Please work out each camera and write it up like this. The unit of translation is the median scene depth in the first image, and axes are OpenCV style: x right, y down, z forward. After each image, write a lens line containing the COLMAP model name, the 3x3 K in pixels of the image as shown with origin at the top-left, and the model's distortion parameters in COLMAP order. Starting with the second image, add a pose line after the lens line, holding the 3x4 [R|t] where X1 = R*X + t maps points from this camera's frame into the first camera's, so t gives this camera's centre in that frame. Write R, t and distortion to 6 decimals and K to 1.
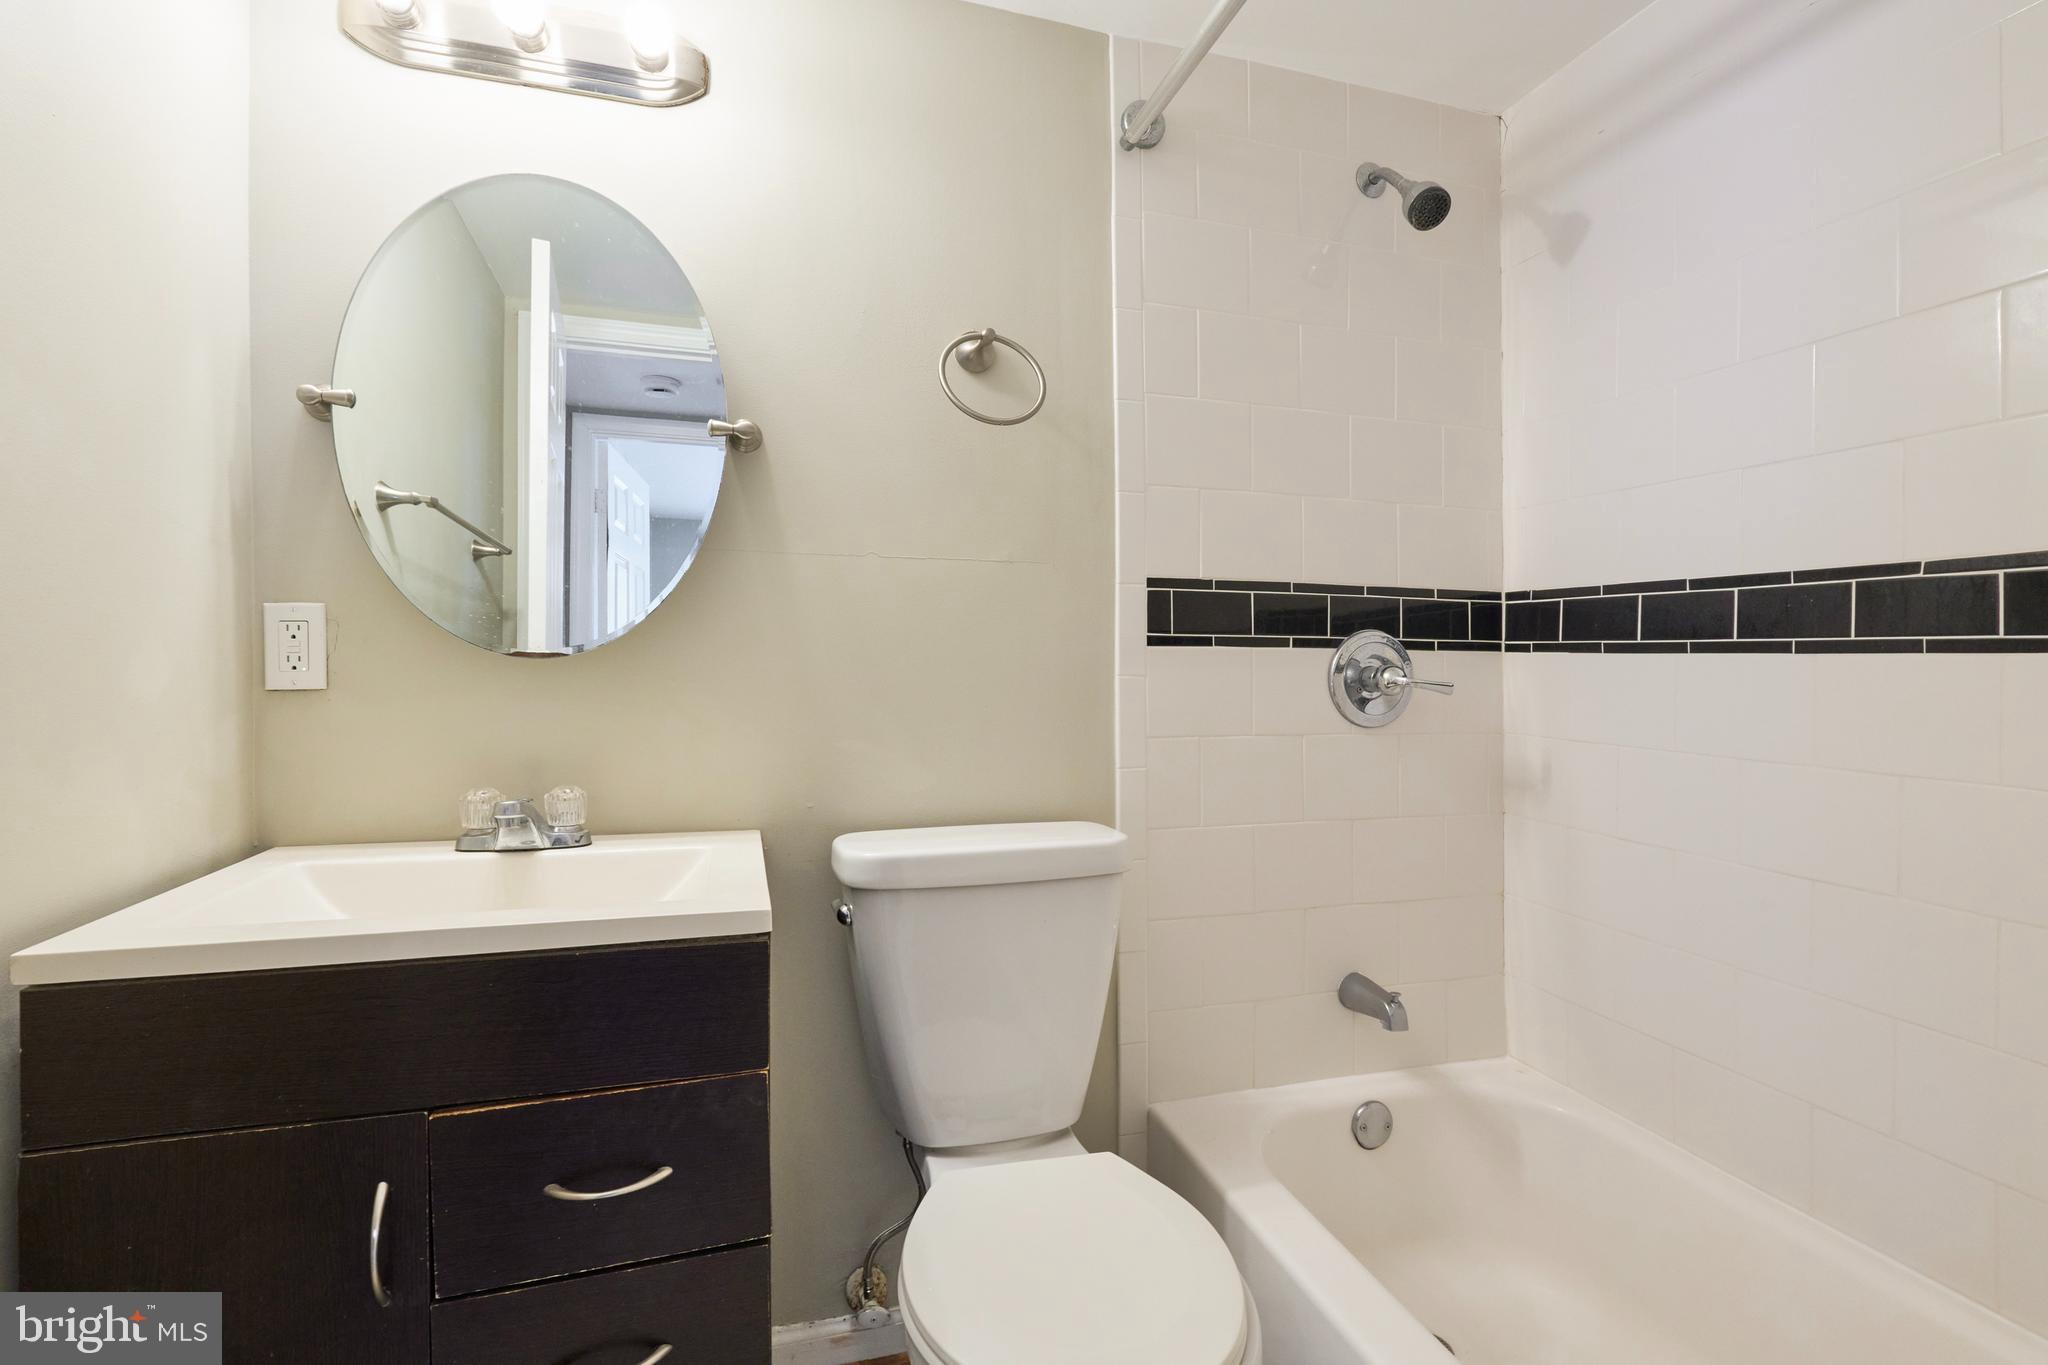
lens RADIAL K [[944.8, 0, 1027.7], [0, 944.8, 680.9], [0, 0, 1]] dist [-0.012254, 0.001979]
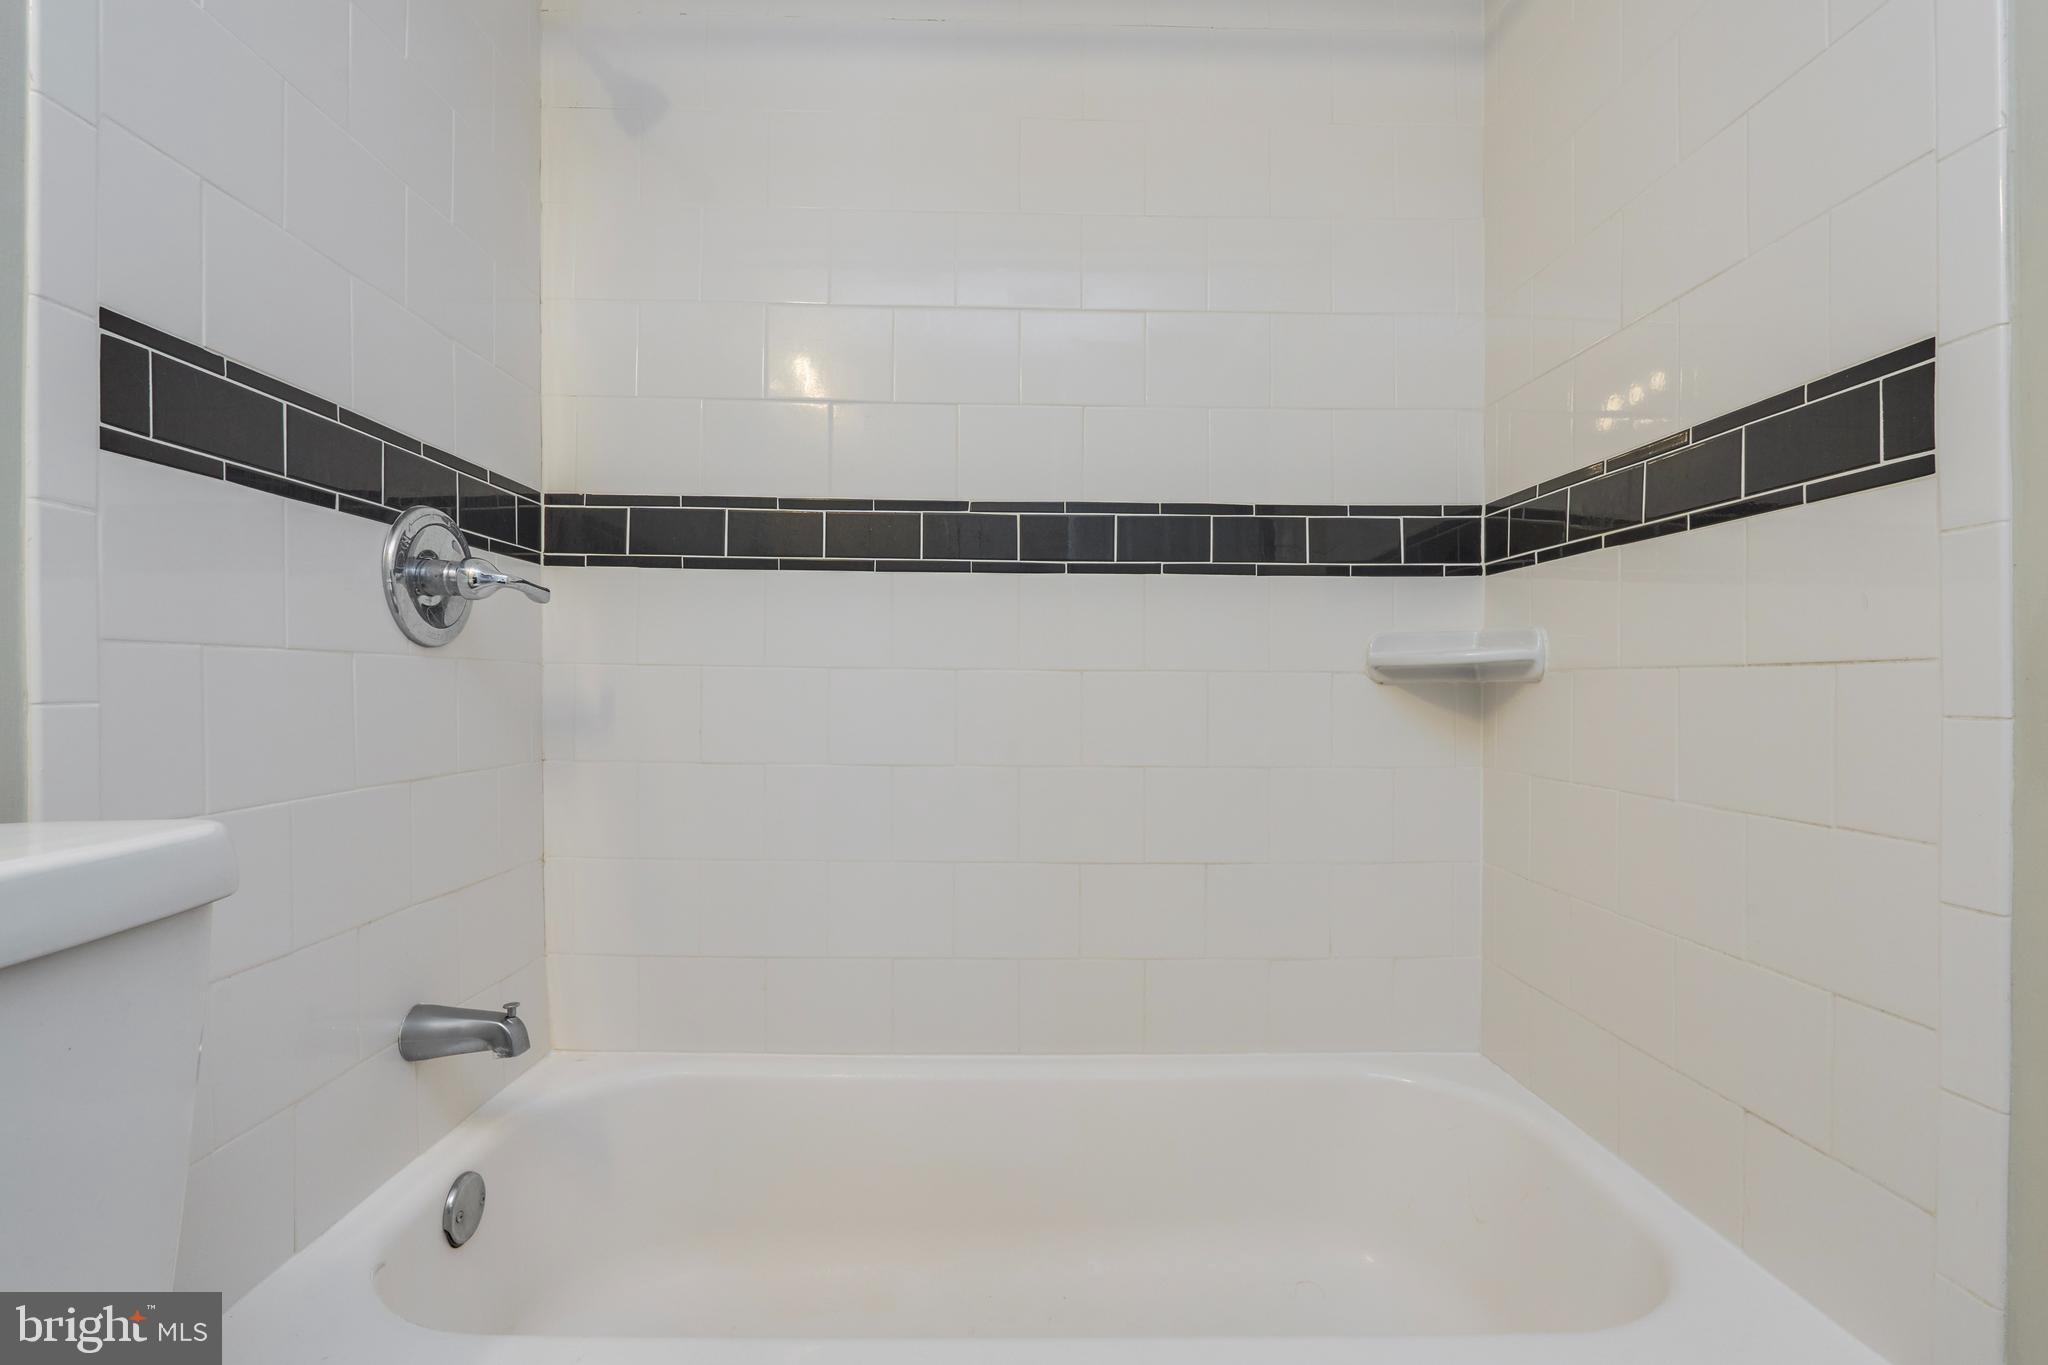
lens RADIAL K [[945.7, 0, 1026.9], [0, 945.7, 680.0], [0, 0, 1]] dist [-0.013189, 0.002175]
pose [[0.262513, -0.004876, 0.964916, -0.195439], [0.015847, 0.999874, 0.000742, 0.081755], [-0.964798, 0.015097, 0.262557, 0.399454]]
